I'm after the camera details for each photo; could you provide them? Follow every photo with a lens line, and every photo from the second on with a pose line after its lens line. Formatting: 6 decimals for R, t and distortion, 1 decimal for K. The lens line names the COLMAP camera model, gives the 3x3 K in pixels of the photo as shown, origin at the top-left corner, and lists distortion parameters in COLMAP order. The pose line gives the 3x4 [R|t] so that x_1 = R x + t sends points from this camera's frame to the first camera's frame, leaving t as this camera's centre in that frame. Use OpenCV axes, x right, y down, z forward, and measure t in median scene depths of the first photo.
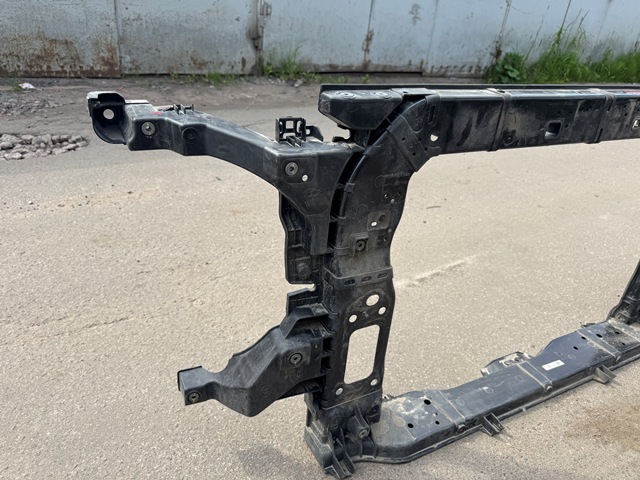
lens RADIAL K [[457.4, 0, 318.9], [0, 457.4, 247.1], [0, 0, 1]] dist [0.013301, -0.026053]
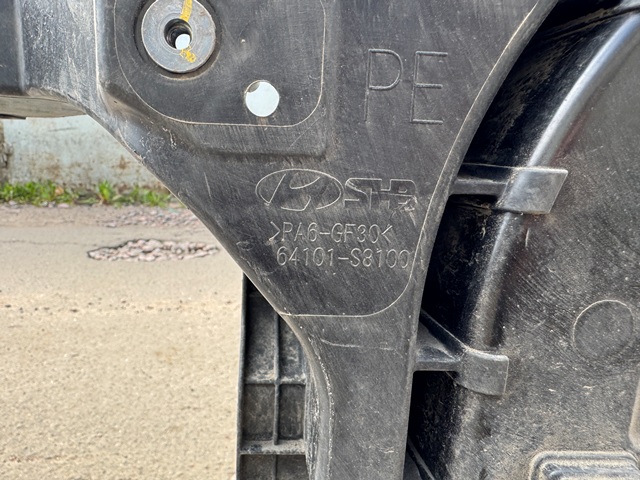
lens RADIAL K [[457.4, 0, 280.3], [0, 457.4, 243.1], [0, 0, 1]] dist [0.013301, -0.026053]
pose [[0.906469, 0.038558, -0.420508, 0.014104], [-0.163573, 0.950138, -0.265485, -0.011817], [0.389304, 0.309438, 0.867577, 0.214351]]
